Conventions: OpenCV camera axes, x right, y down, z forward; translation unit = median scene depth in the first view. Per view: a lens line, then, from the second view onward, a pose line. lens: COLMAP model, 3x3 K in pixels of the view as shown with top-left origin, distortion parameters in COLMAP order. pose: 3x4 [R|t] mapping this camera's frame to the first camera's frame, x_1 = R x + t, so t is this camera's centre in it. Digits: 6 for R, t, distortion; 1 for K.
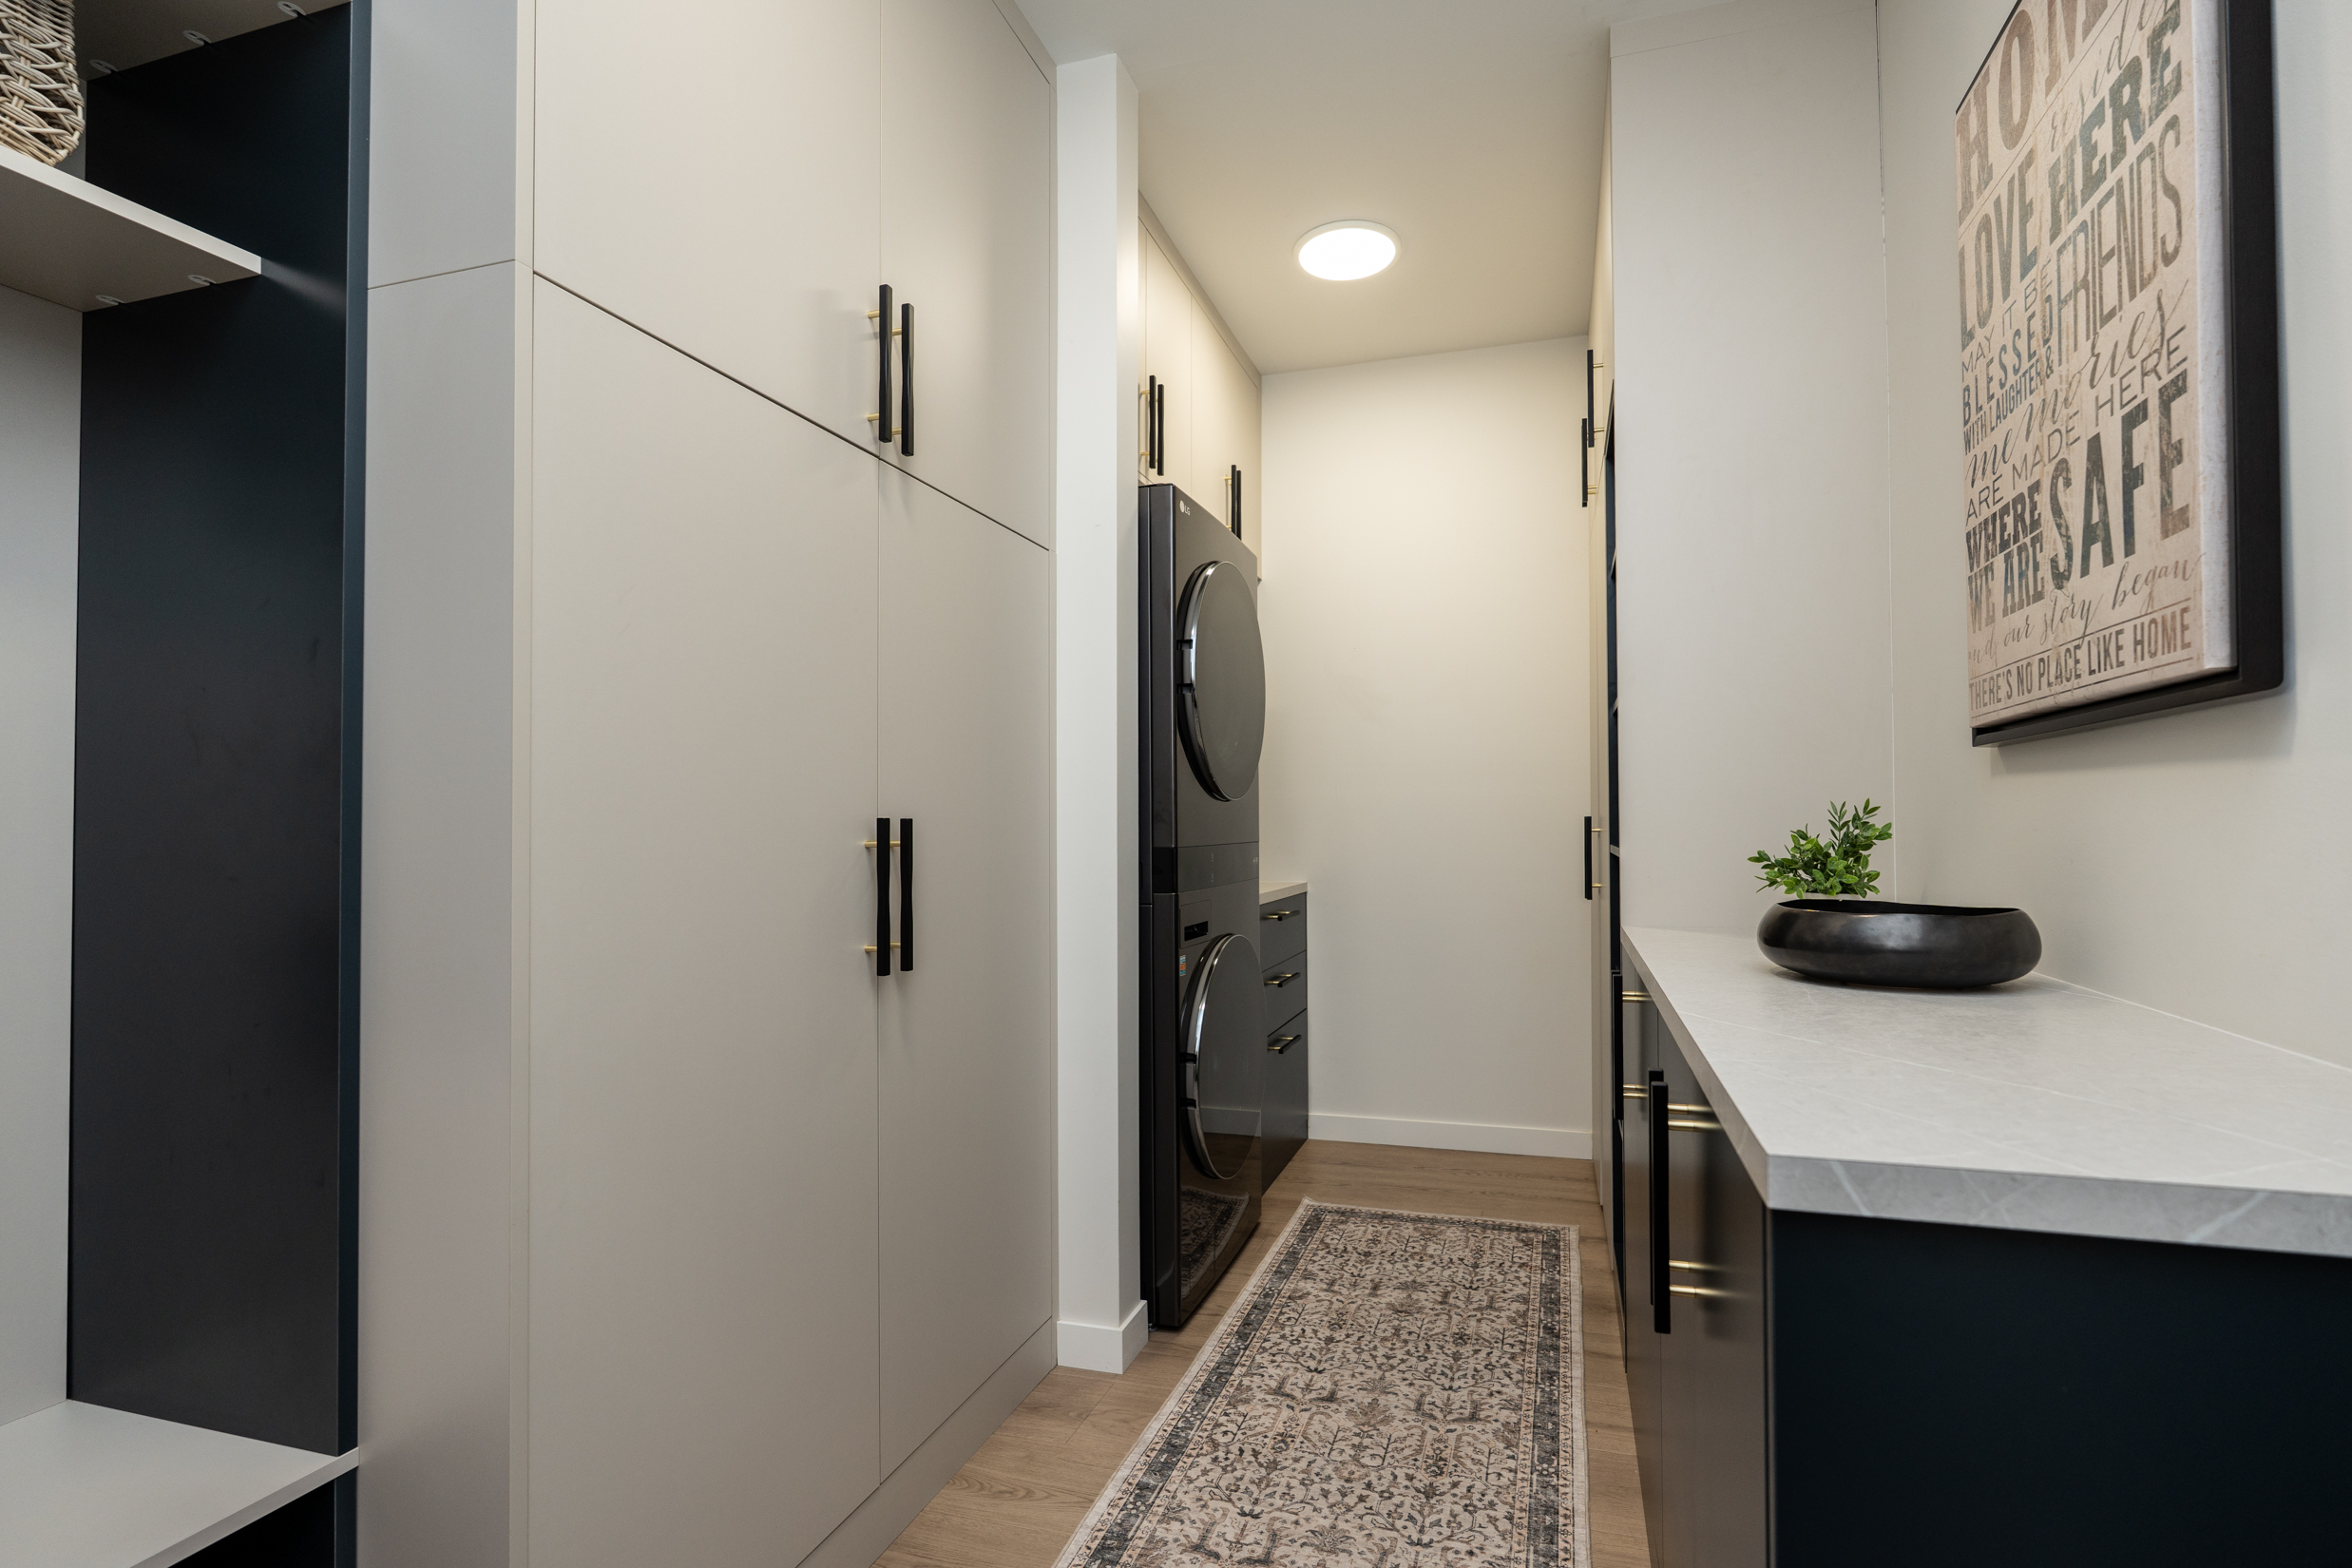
lens RADIAL K [[1020.8, 0, 1171.1], [0, 1020.8, 810.2], [0, 0, 1]] dist [-0.006894, 0.000846]
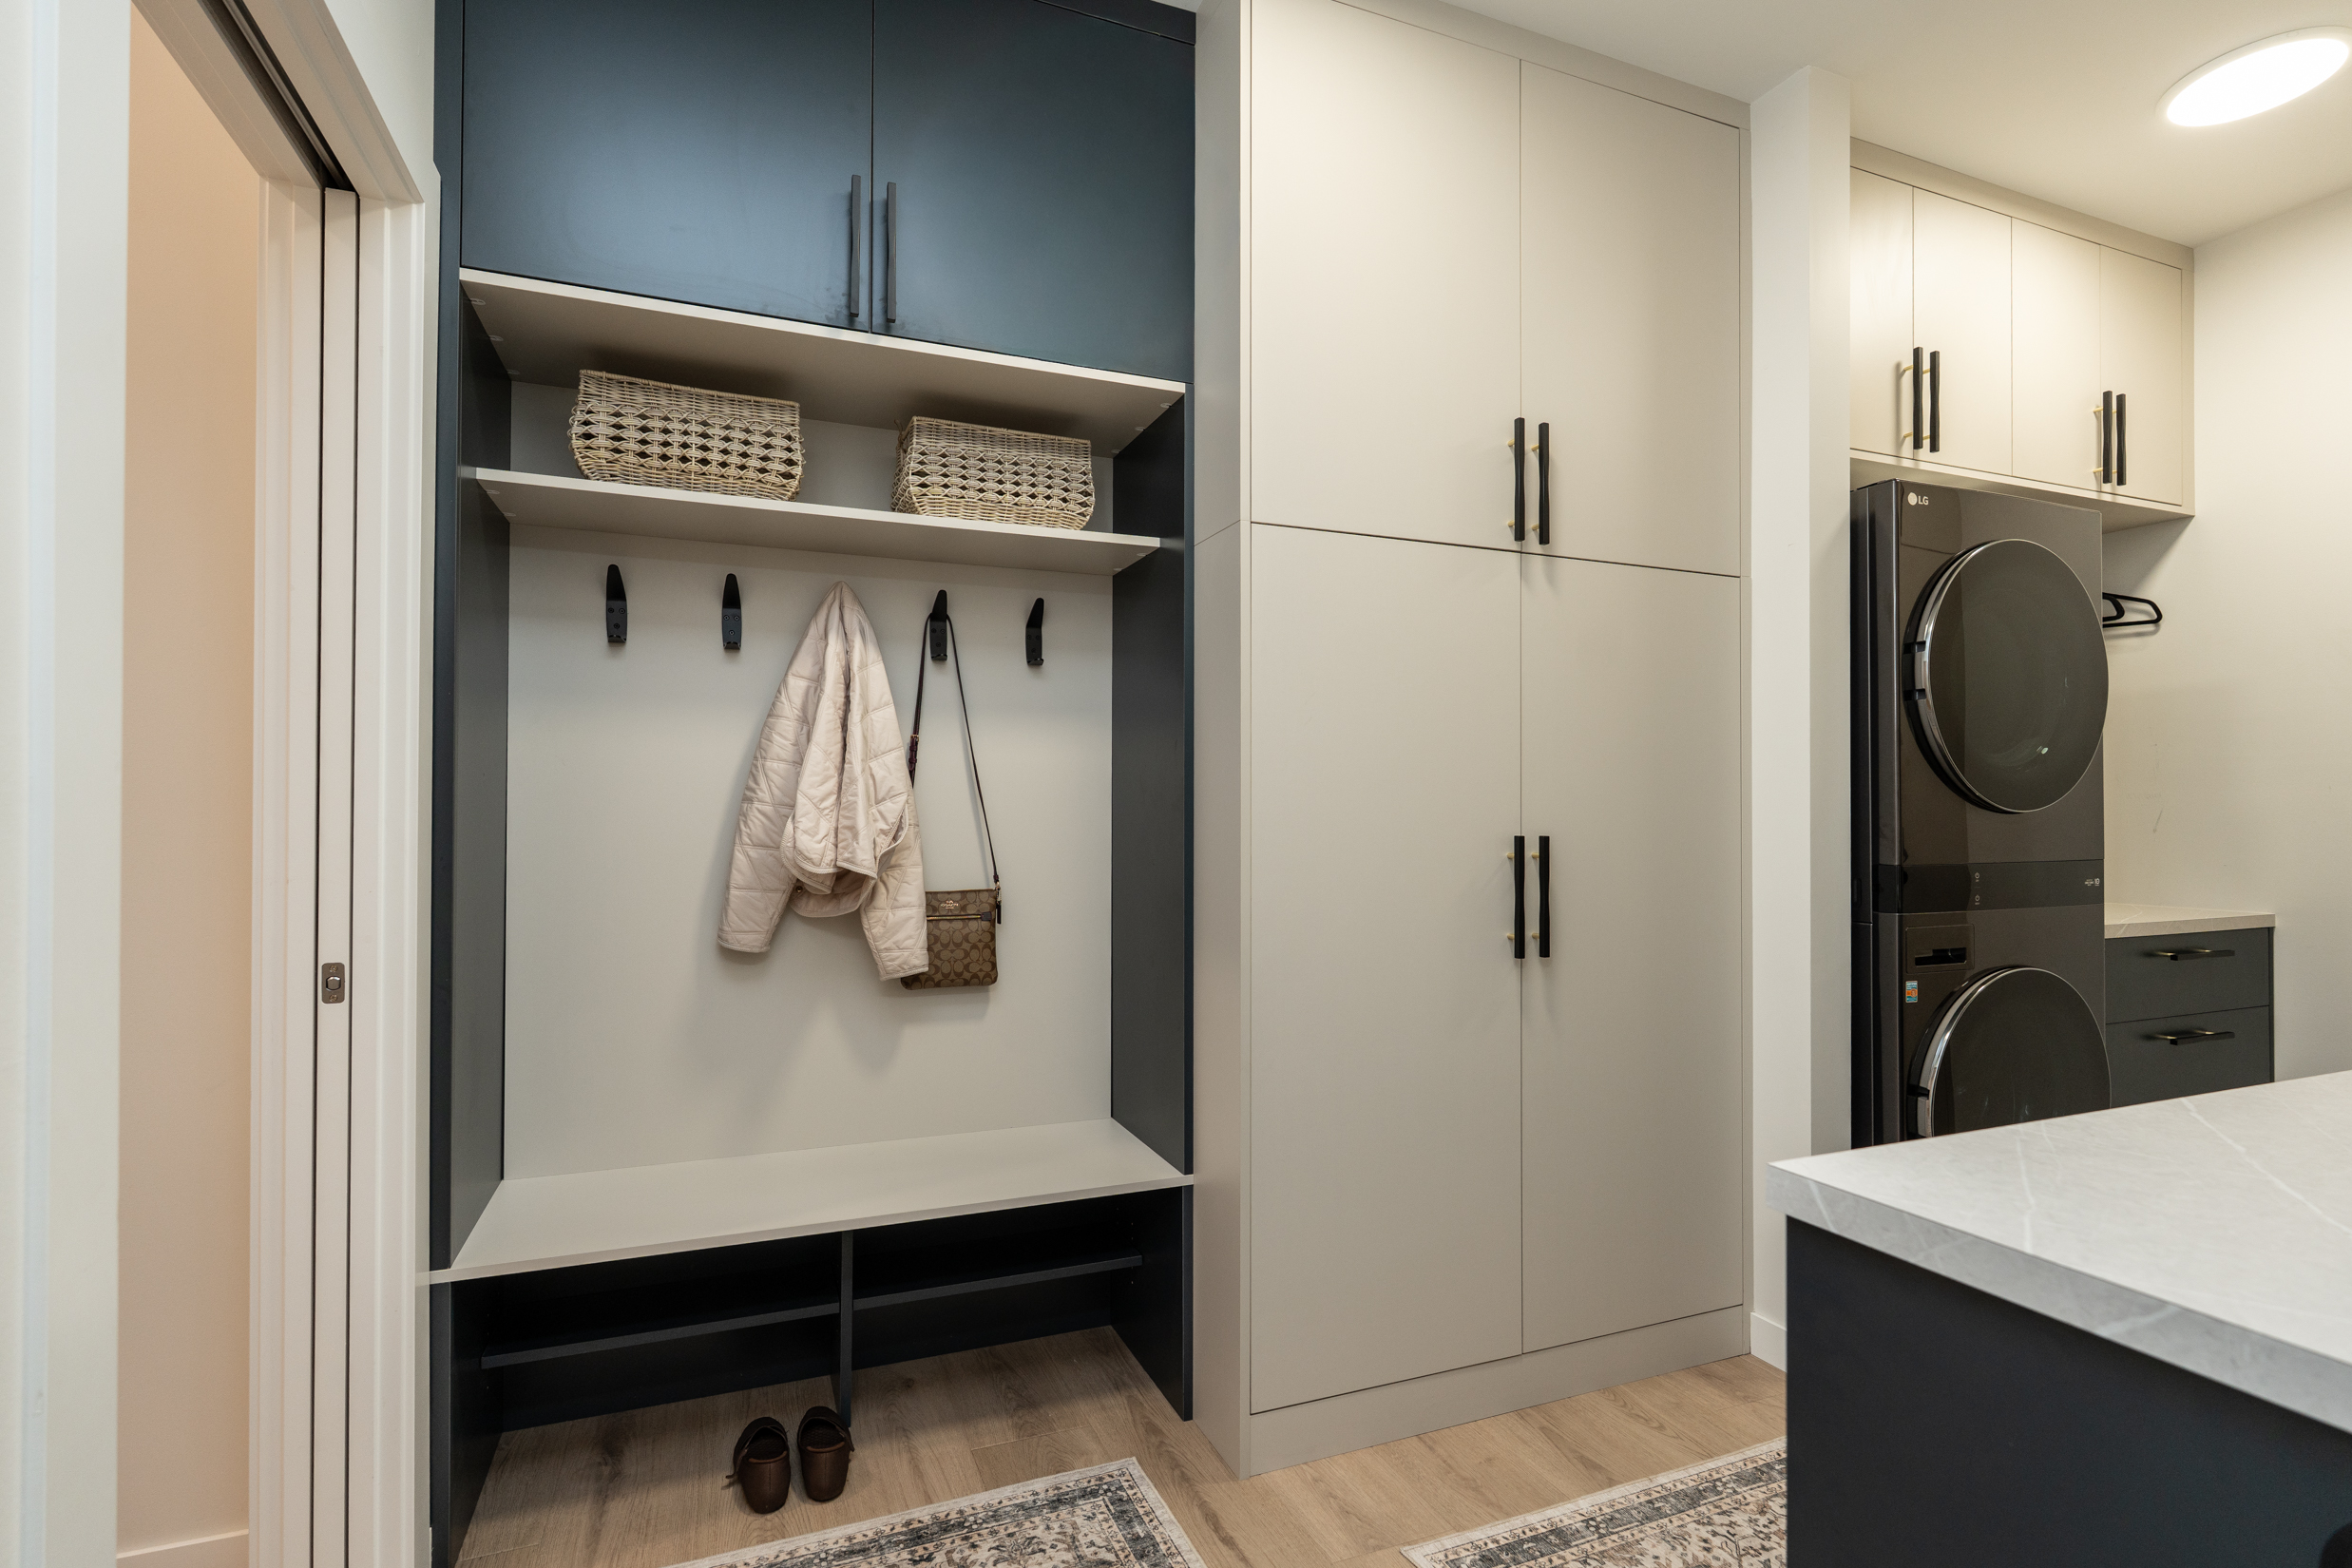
lens RADIAL K [[1020.8, 0, 1237.0], [0, 1020.8, 810.0], [0, 0, 1]] dist [-0.006894, 0.000846]
pose [[0.665515, 0.008685, -0.746334, 0.573107], [0.003272, 0.999889, 0.014553, -0.057583], [0.746377, -0.012128, 0.665413, -0.154886]]
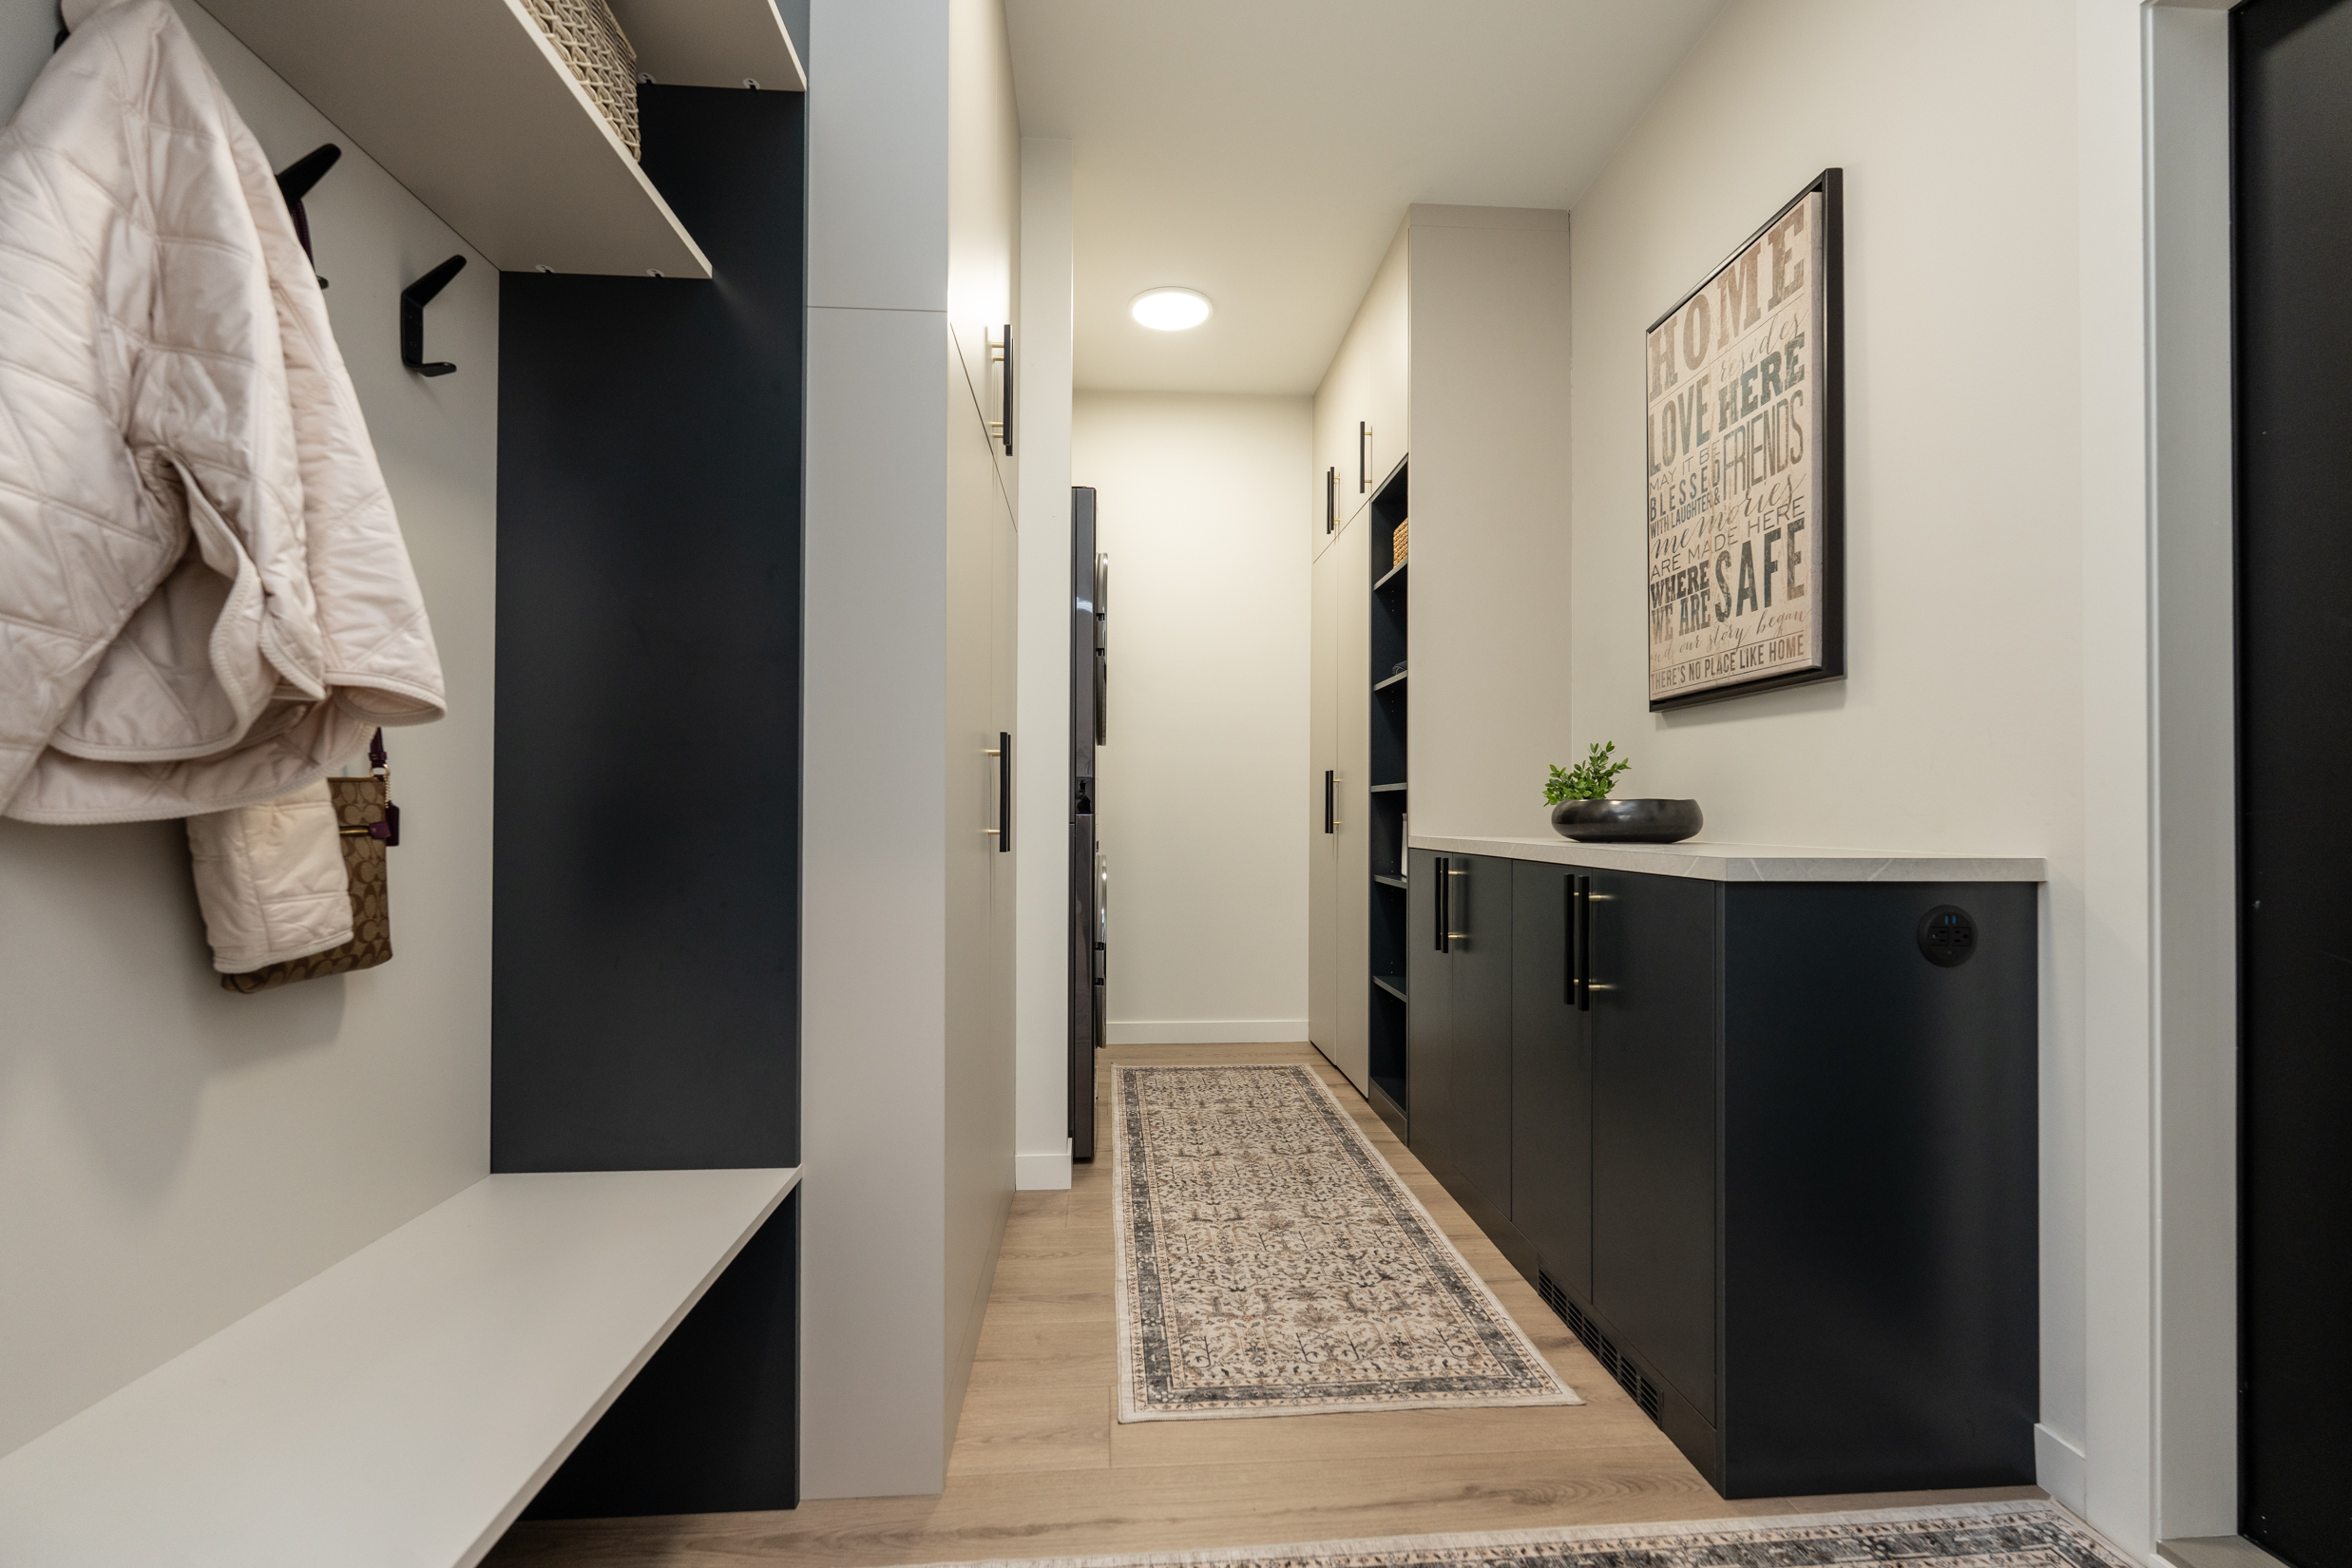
lens RADIAL K [[1020.8, 0, 1095.8], [0, 1020.8, 801.8], [0, 0, 1]] dist [-0.006894, 0.000846]
pose [[0.944405, 0.014150, 0.328480, -0.800570], [-0.016096, 0.999865, 0.003204, 0.121035], [-0.328390, -0.008313, 0.944506, -0.372121]]
